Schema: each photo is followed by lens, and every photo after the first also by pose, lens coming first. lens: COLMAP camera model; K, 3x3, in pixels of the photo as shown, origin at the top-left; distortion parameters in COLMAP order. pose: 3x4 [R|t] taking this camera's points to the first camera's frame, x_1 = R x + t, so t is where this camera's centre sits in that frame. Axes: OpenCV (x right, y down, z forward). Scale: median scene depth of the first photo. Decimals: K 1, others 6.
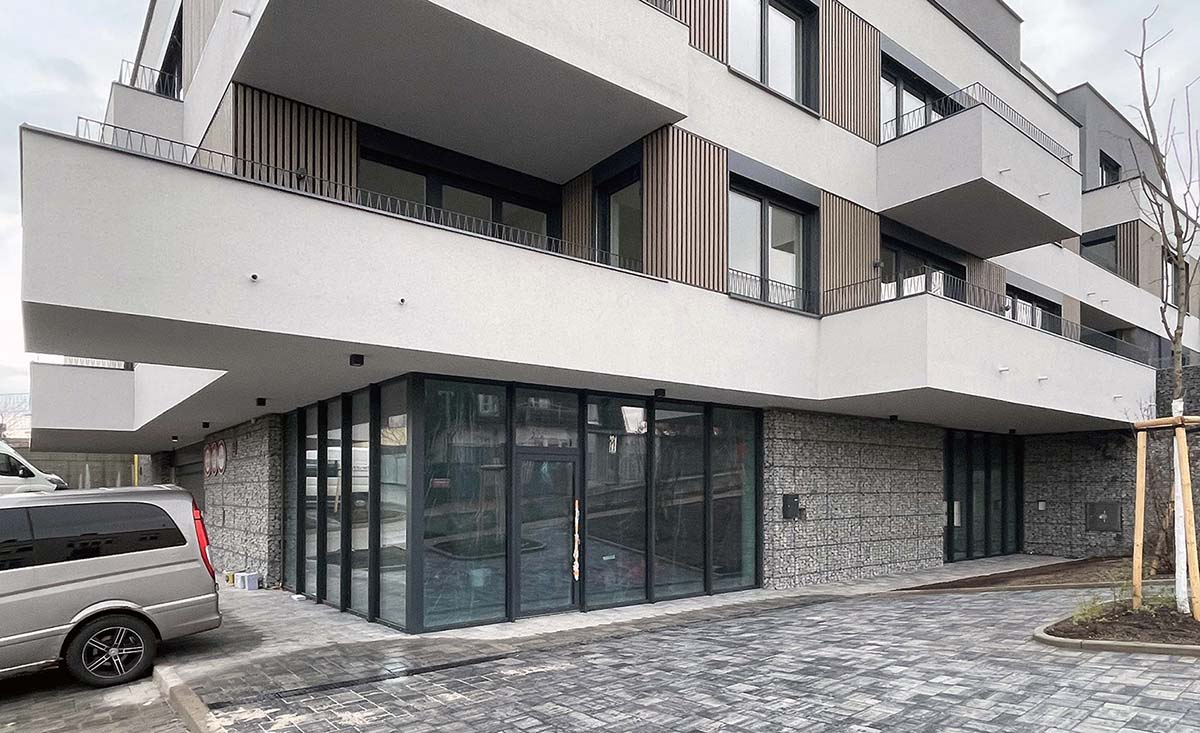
lens RADIAL K [[755.9, 0, 596.6], [0, 755.9, 359.0], [0, 0, 1]] dist [0.001873, 0.000529]
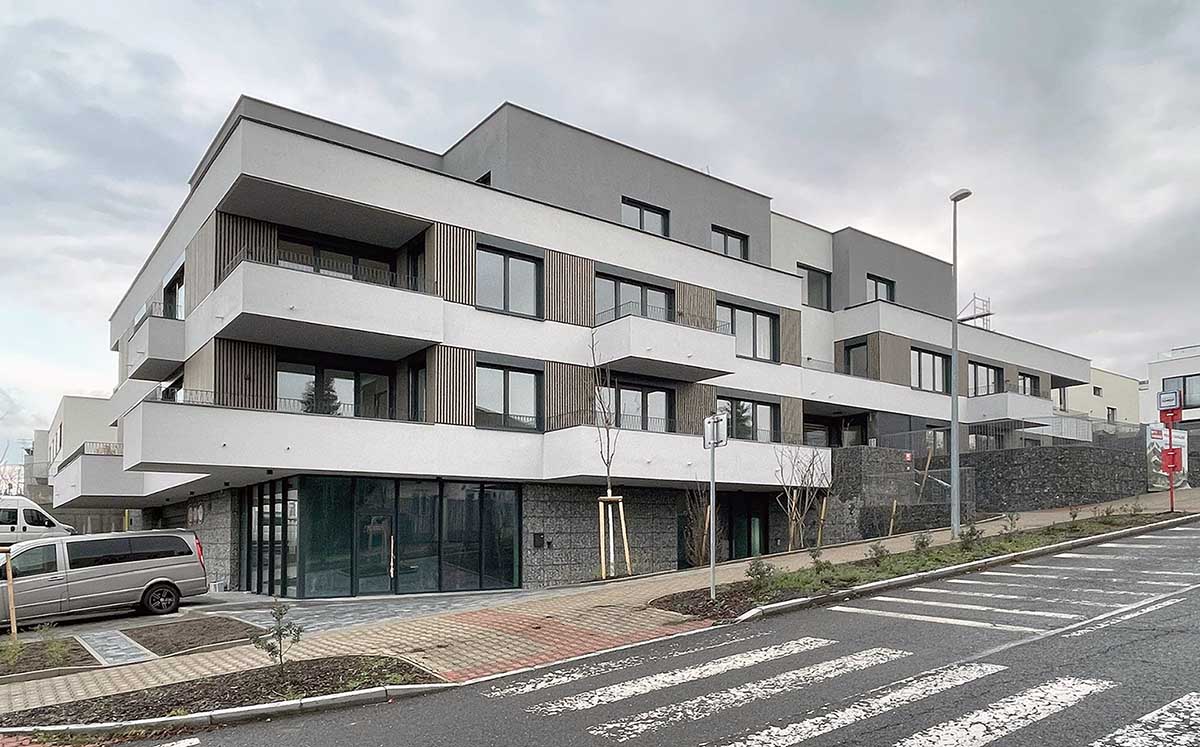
lens RADIAL K [[800.0, 0, 603.3], [0, 800.0, 381.5], [0, 0, 1]] dist [-0.000460, -0.000517]
pose [[0.999753, -0.003023, 0.022003, 0.365197], [0.003504, 0.999755, -0.021864, -0.124174], [-0.021931, 0.021935, 0.999519, -0.822758]]
